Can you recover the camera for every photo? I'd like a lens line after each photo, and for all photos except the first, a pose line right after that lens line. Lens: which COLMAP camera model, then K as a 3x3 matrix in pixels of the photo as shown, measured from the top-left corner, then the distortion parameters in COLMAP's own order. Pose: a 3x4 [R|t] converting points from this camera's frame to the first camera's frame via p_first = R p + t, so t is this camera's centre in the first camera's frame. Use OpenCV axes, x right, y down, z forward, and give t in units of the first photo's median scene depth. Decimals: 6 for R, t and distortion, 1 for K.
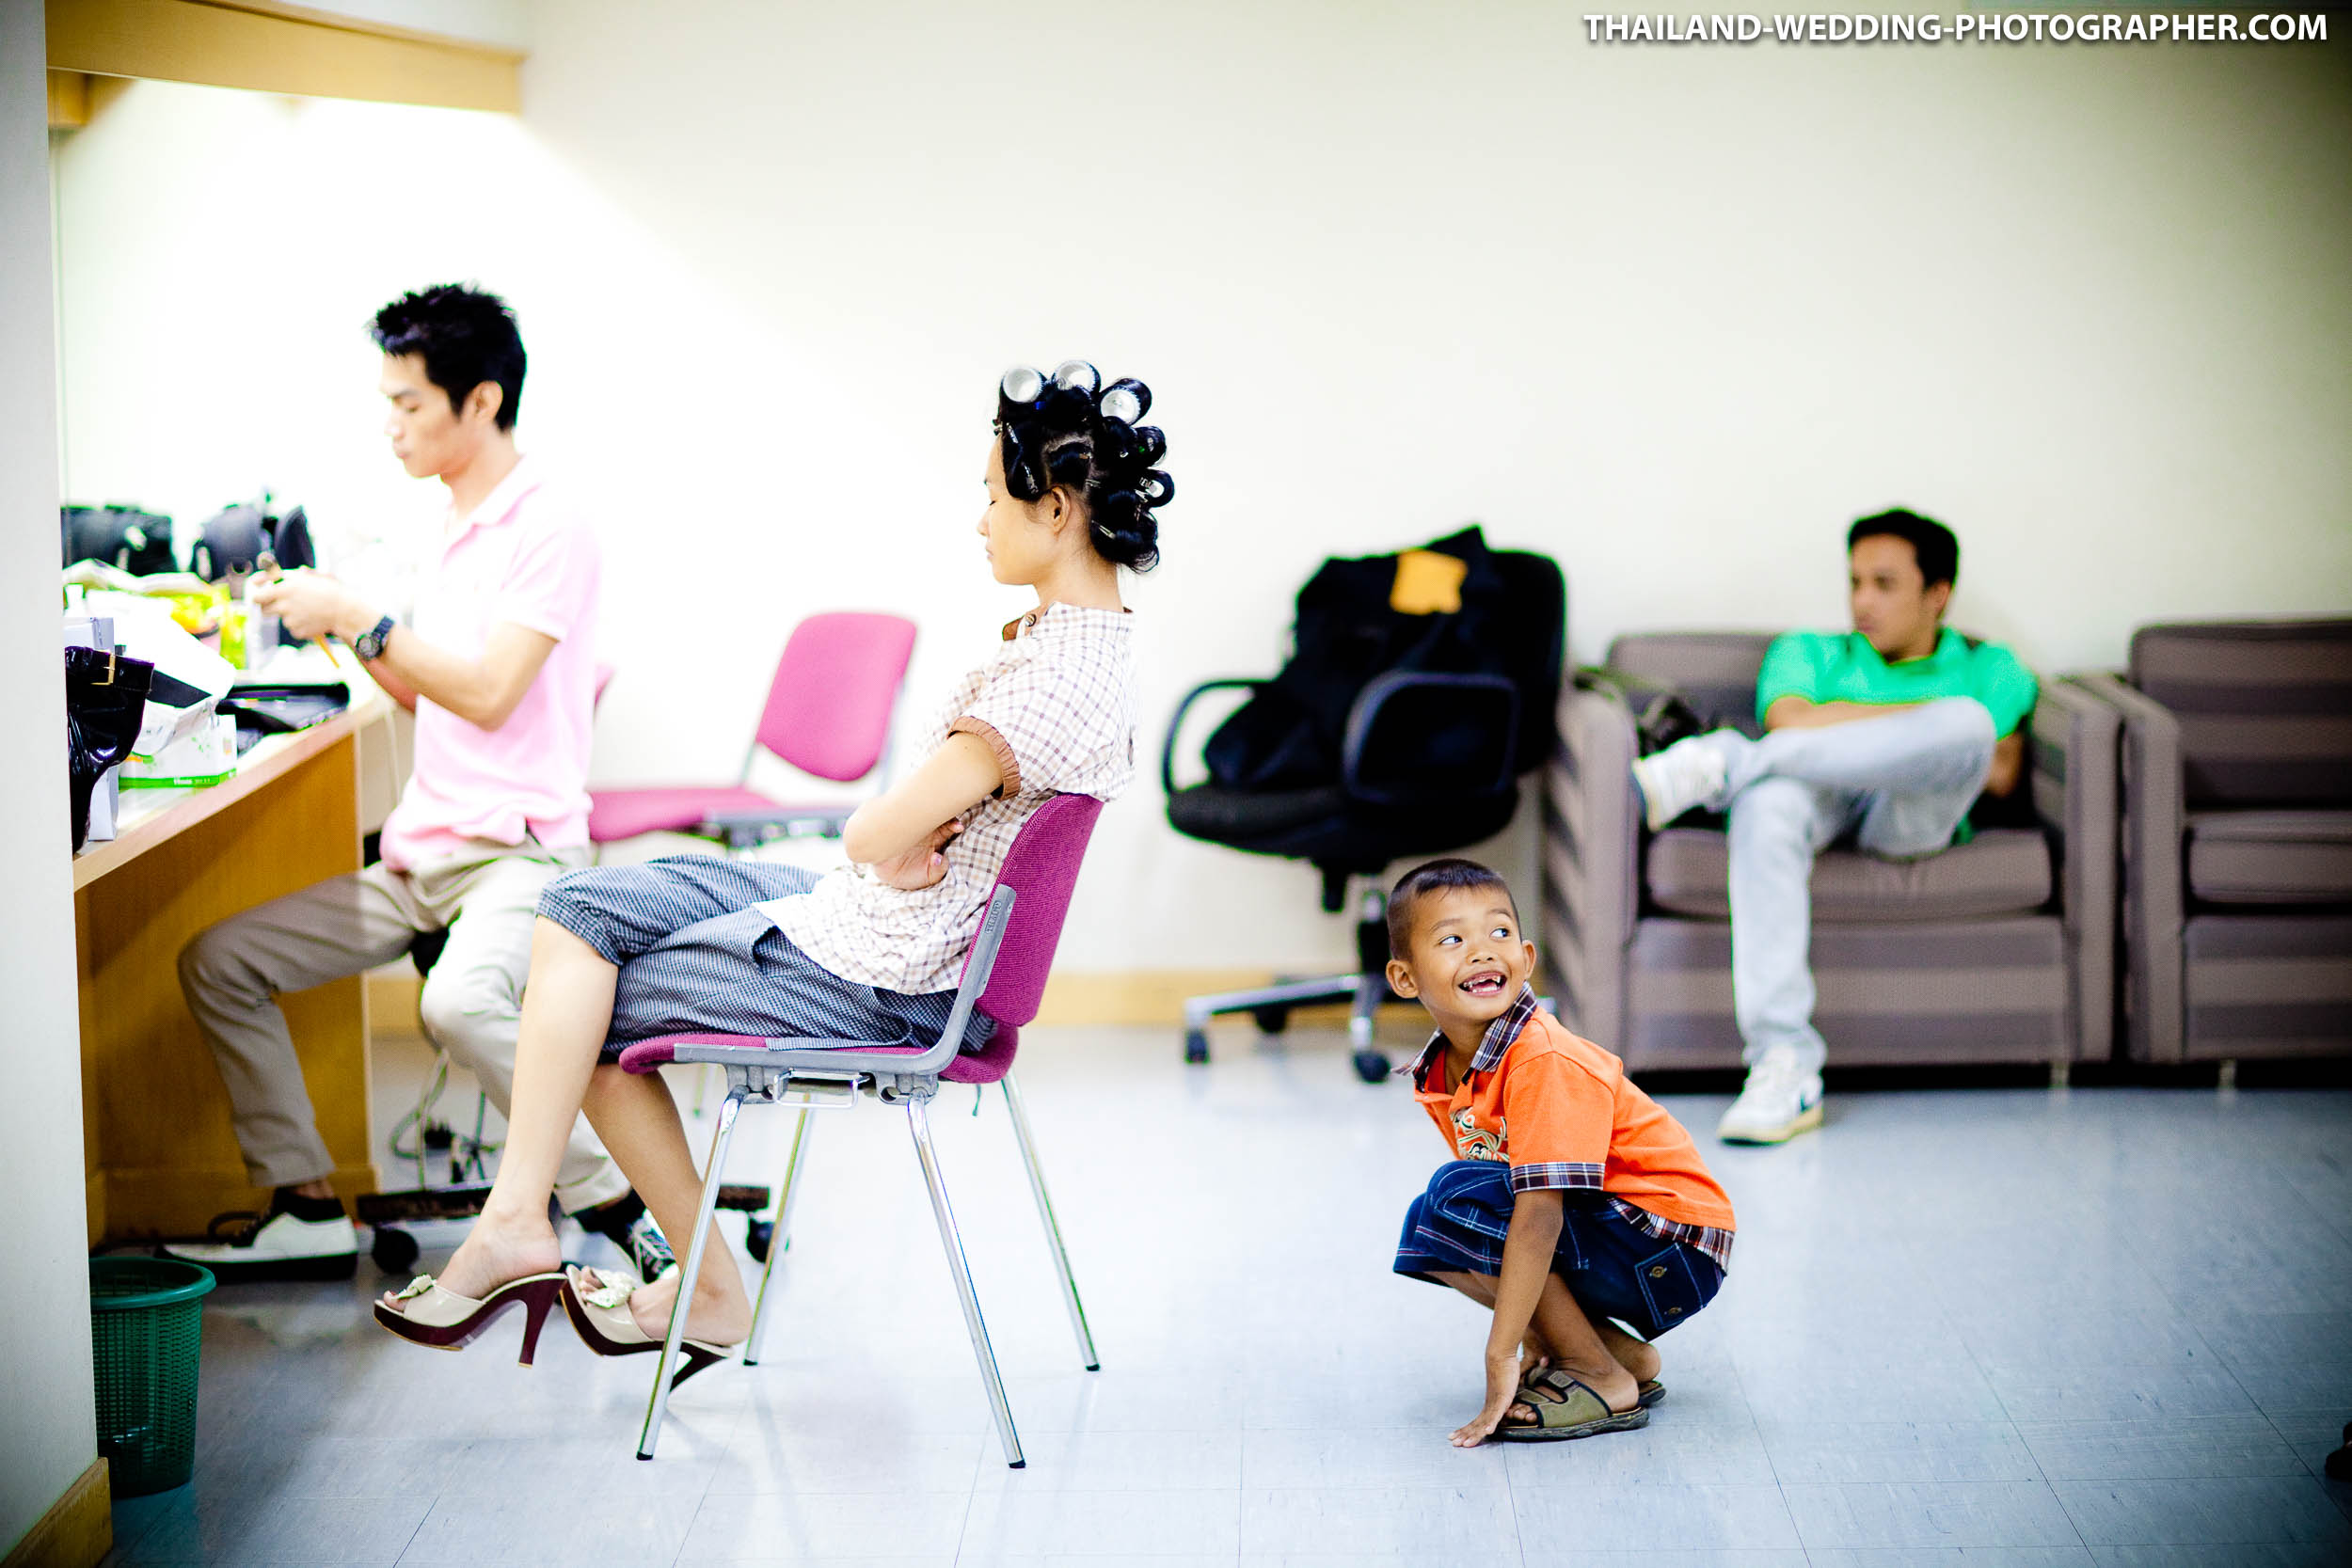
lens RADIAL K [[6052.6, 0, 1180.4], [0, 6052.6, 780.8], [0, 0, 1]] dist [-0.072339, 0.000000]
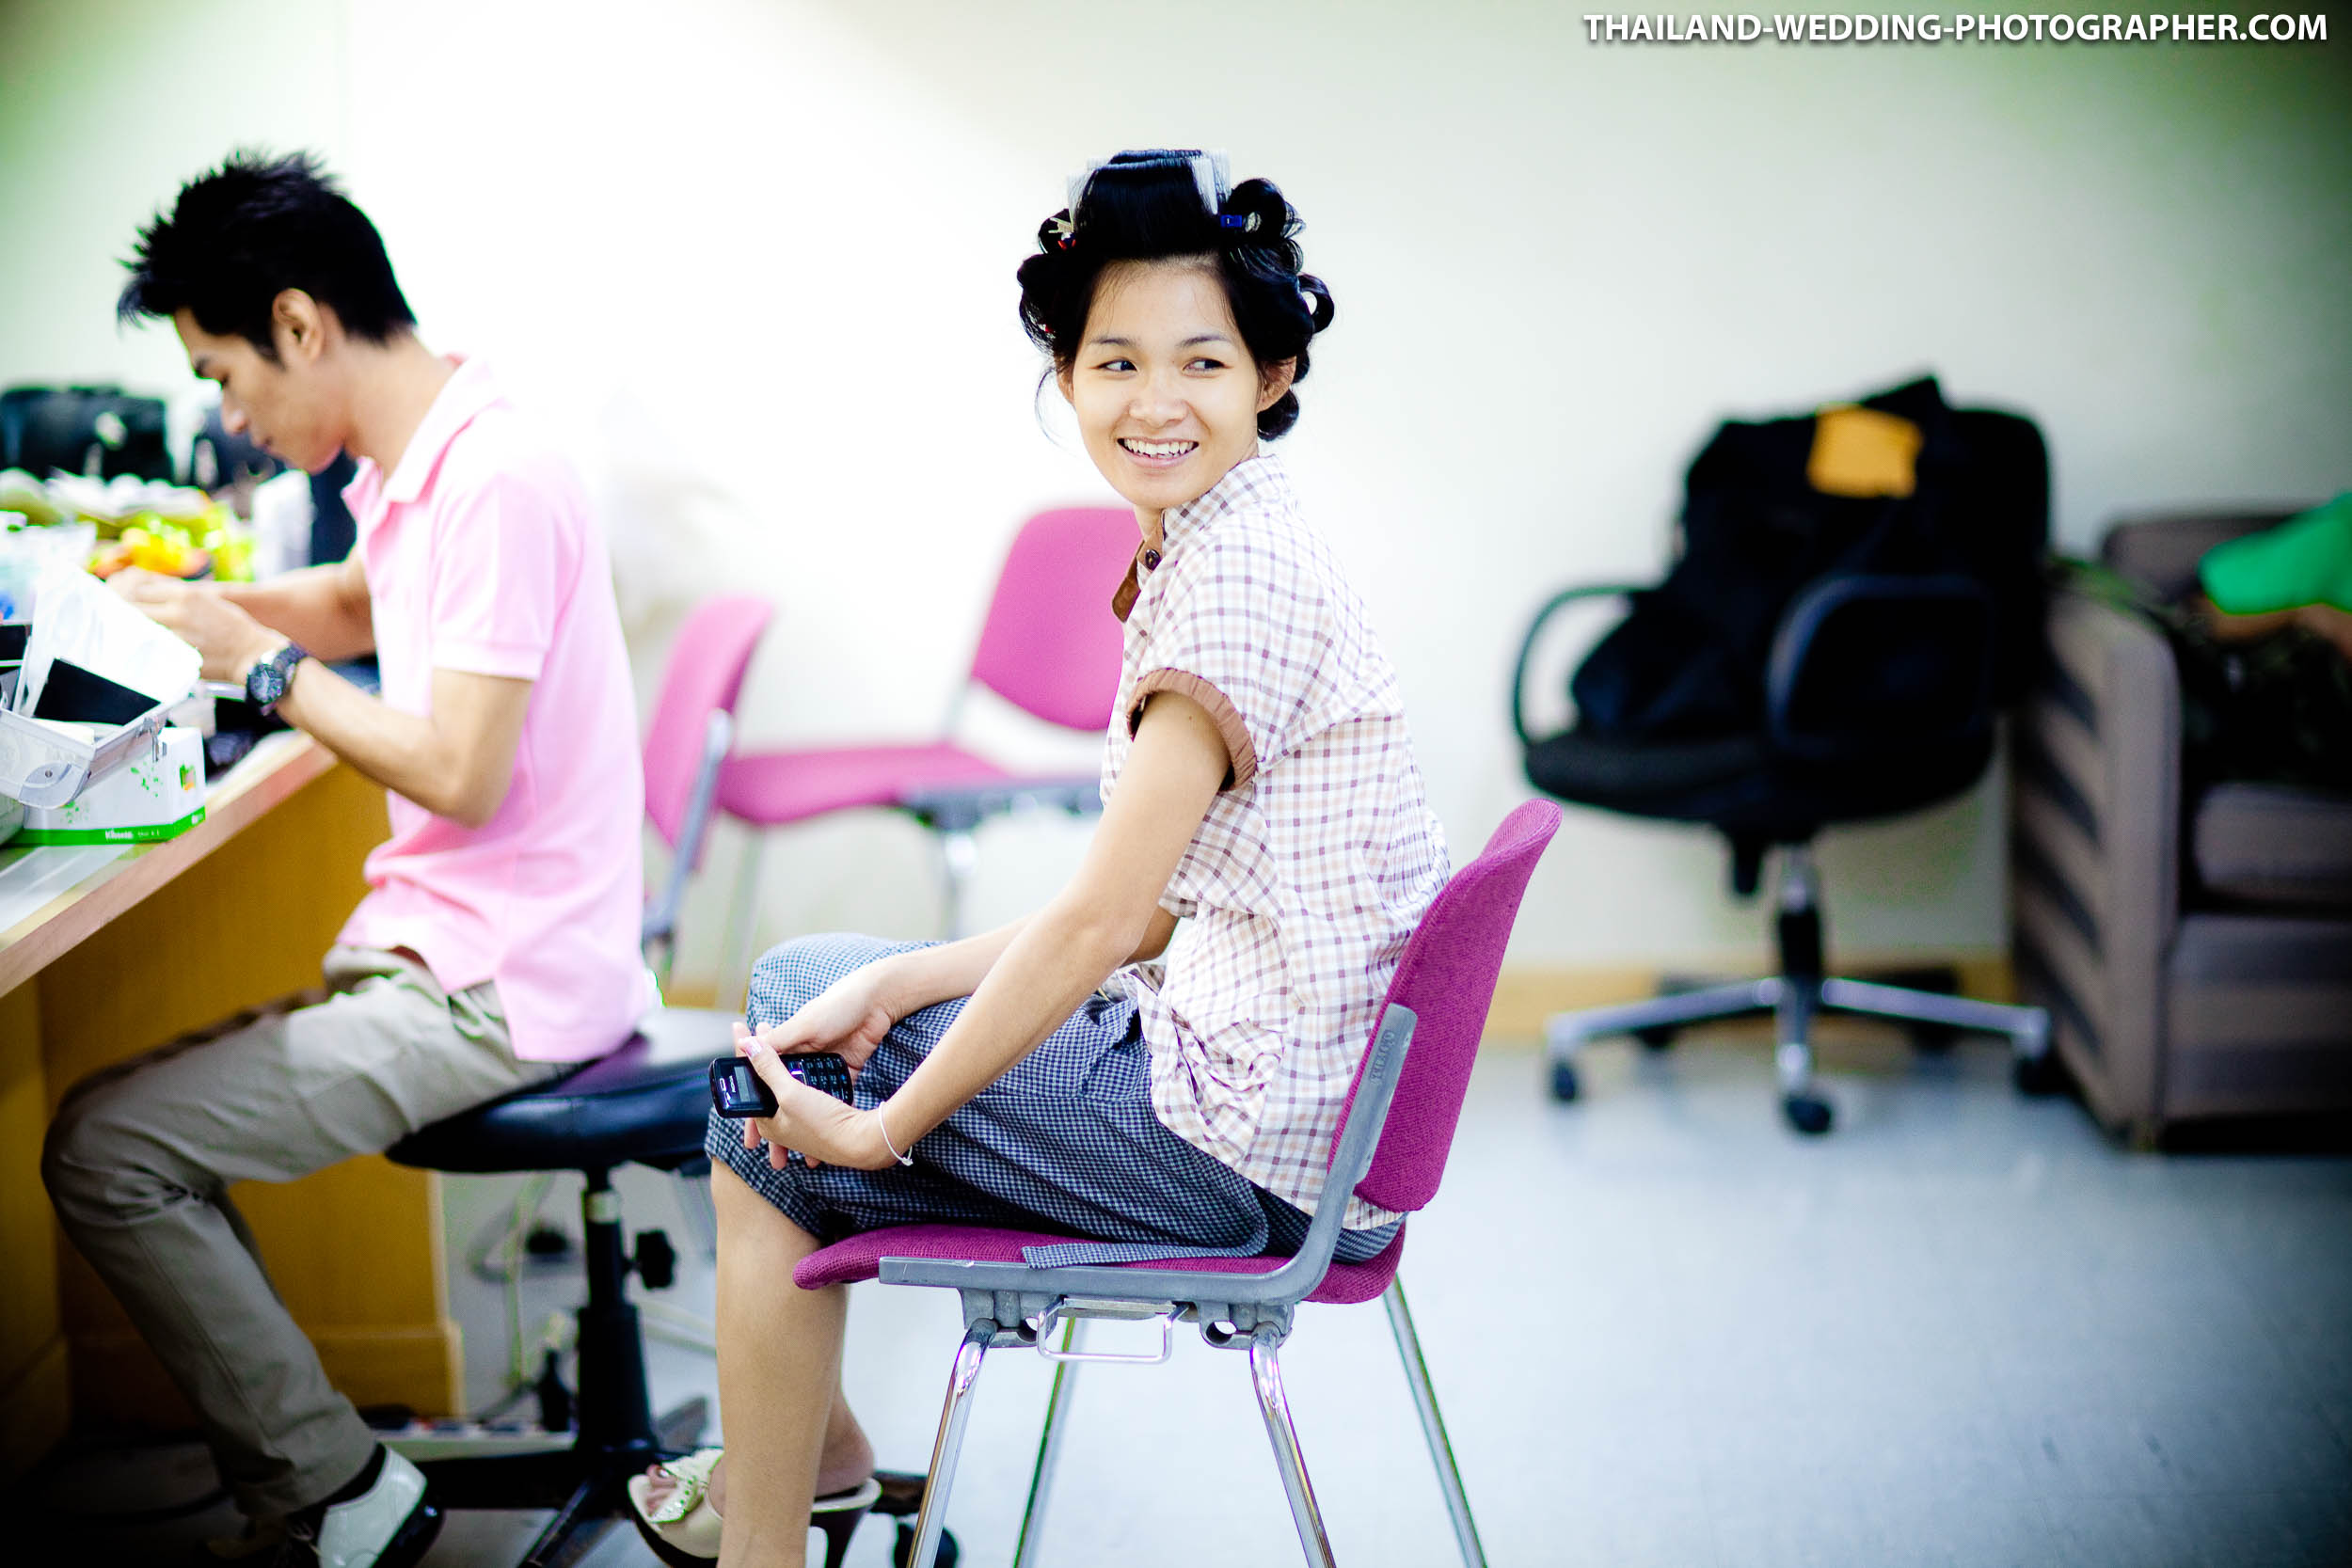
lens RADIAL K [[6052.6, 0, 1171.8], [0, 6052.6, 785.8], [0, 0, 1]] dist [-0.072339, 0.000000]
pose [[0.999477, -0.014447, -0.028929, -0.024527], [0.015454, 0.999271, 0.034914, -0.020001], [0.028403, -0.035342, 0.998972, 0.266372]]
